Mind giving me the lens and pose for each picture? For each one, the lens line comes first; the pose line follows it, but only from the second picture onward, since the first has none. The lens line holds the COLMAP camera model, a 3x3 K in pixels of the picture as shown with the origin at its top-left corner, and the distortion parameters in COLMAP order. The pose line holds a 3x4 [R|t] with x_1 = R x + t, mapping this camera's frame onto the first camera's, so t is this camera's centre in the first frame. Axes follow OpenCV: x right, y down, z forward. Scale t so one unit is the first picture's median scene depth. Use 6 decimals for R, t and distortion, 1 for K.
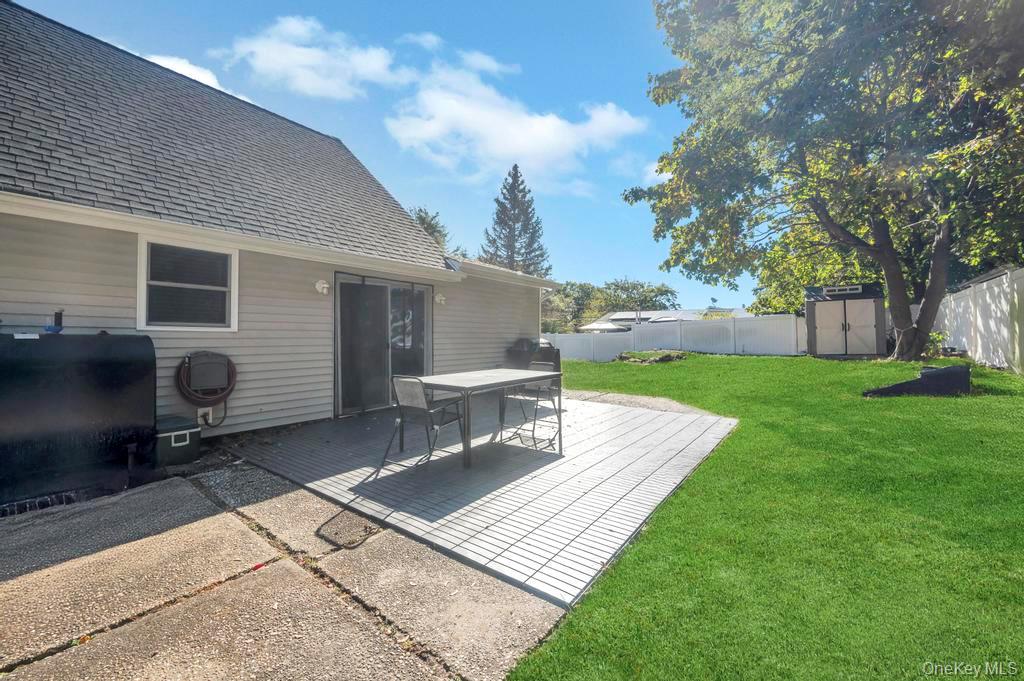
lens RADIAL K [[413.4, 0, 511.2], [0, 413.4, 337.9], [0, 0, 1]] dist [0.002564, 0.000141]
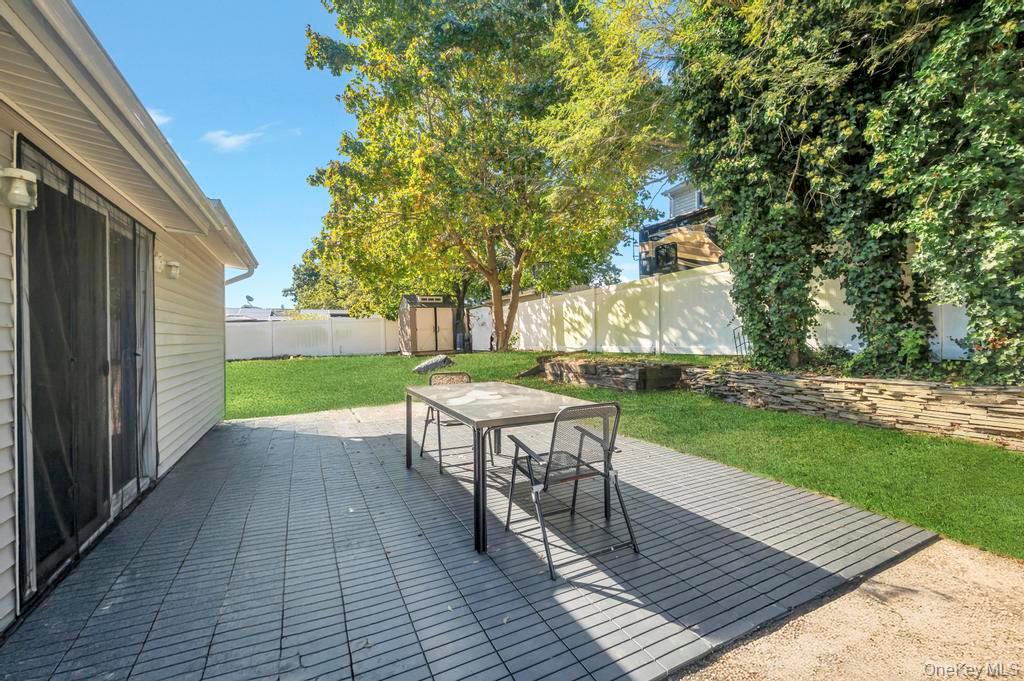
lens RADIAL K [[413.4, 0, 511.2], [0, 413.4, 337.9], [0, 0, 1]] dist [0.002564, 0.000141]
pose [[0.447354, -0.017877, 0.894178, -0.372638], [0.020050, 0.999749, 0.009957, -0.009578], [-0.894132, 0.013474, 0.447601, 0.359189]]
